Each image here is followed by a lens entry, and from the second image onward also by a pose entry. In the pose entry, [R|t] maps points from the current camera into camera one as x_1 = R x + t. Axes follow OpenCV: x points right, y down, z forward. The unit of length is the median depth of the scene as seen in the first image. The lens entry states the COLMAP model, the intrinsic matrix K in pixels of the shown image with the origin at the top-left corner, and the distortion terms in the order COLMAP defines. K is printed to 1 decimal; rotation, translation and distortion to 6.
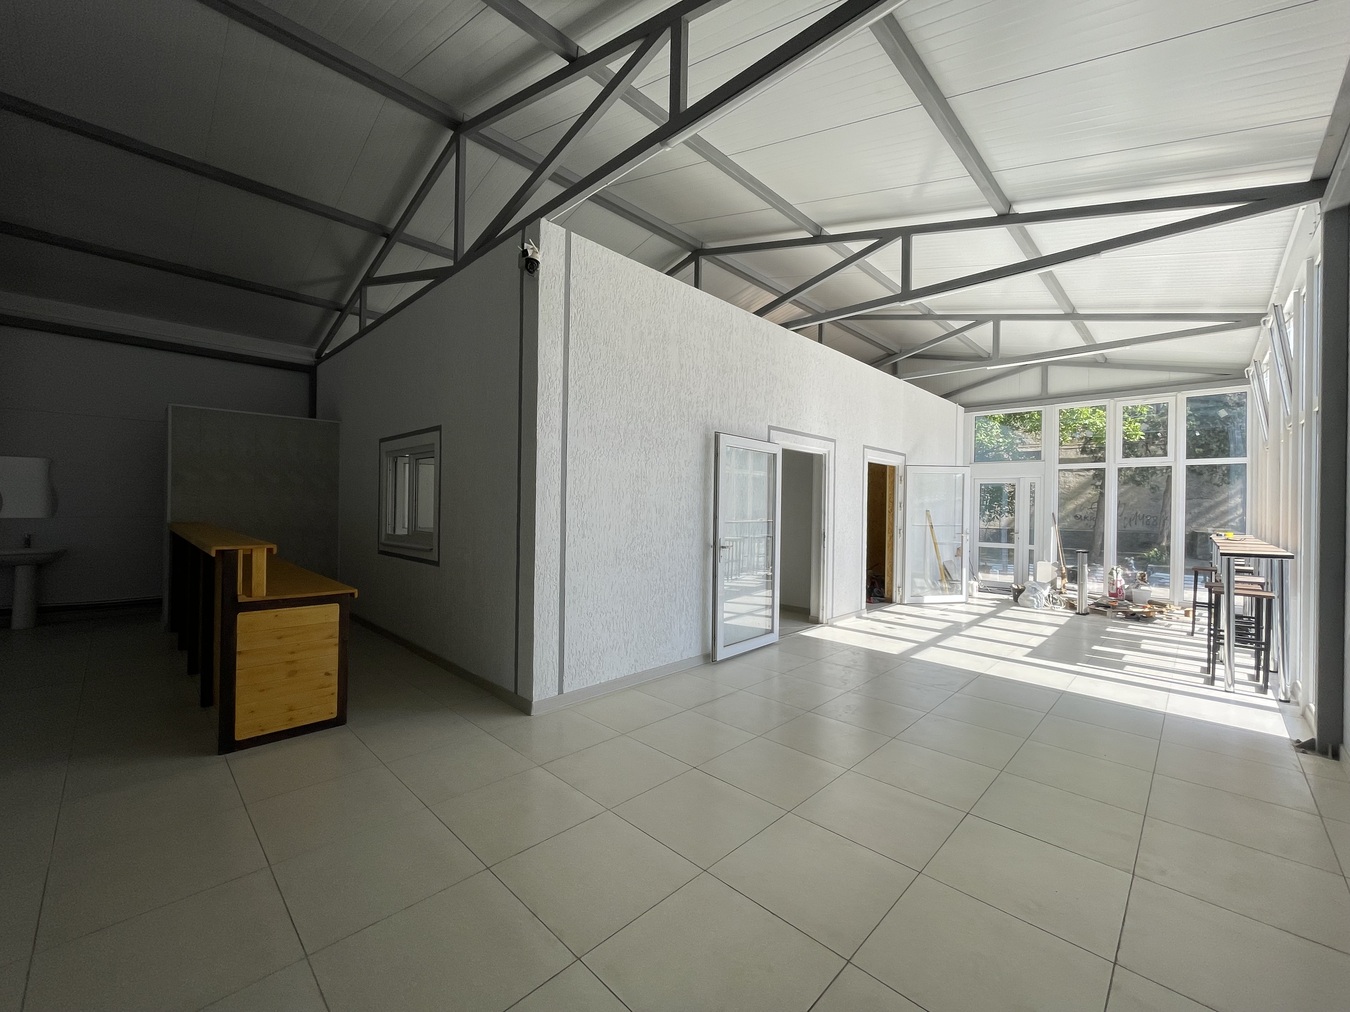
lens RADIAL K [[543.9, 0, 672.3], [0, 543.9, 506.7], [0, 0, 1]] dist [-0.003203, -0.000393]
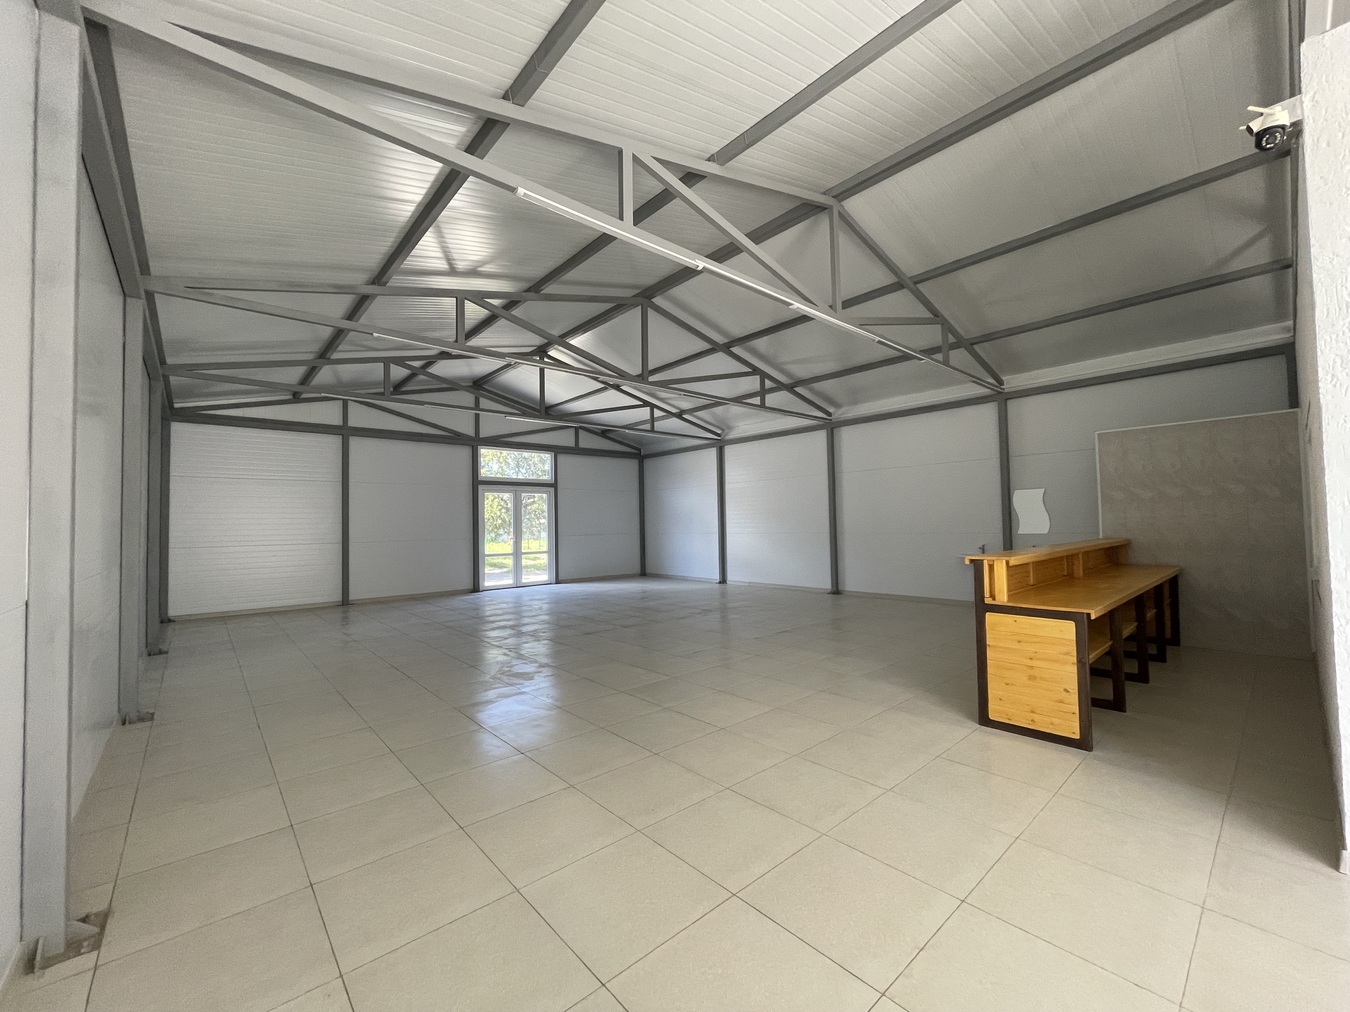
lens RADIAL K [[543.9, 0, 673.4], [0, 543.9, 504.6], [0, 0, 1]] dist [-0.003203, -0.000393]
pose [[-0.076345, -0.051855, -0.995732, 0.279425], [0.017337, 0.998427, -0.053325, 0.005039], [0.996931, -0.021334, -0.075326, 0.236030]]
